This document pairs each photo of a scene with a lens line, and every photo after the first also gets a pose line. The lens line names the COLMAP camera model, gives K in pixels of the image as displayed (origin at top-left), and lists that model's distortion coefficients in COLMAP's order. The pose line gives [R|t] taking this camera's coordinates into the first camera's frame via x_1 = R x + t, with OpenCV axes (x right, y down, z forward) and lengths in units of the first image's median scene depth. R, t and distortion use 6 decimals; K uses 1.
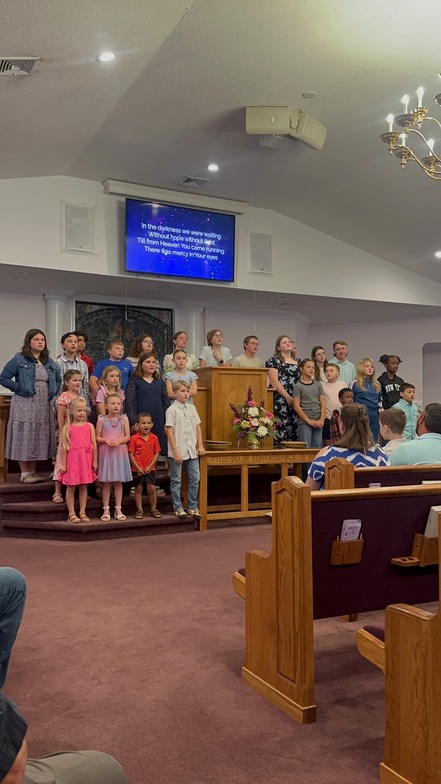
lens RADIAL K [[716.0, 0, 220.5], [0, 716.0, 392.0], [0, 0, 1]] dist [0.074077, -0.003900]
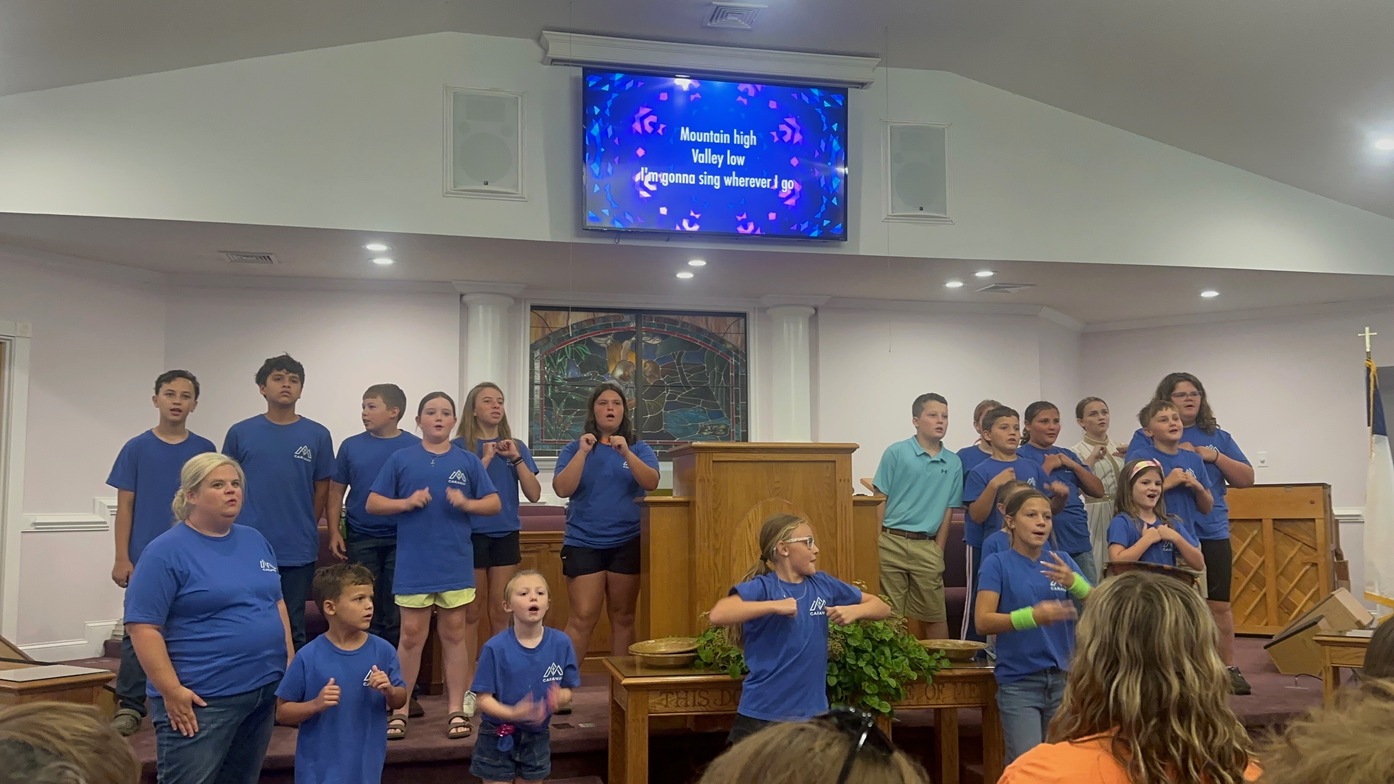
lens RADIAL K [[1273.1, 0, 697.0], [0, 1273.1, 392.0], [0, 0, 1]] dist [0.074077, -0.003900]
pose [[0.968425, -0.034122, -0.246960, 0.116134], [0.018005, 0.997575, -0.067226, -0.012664], [0.248655, 0.060657, 0.966691, 0.241158]]
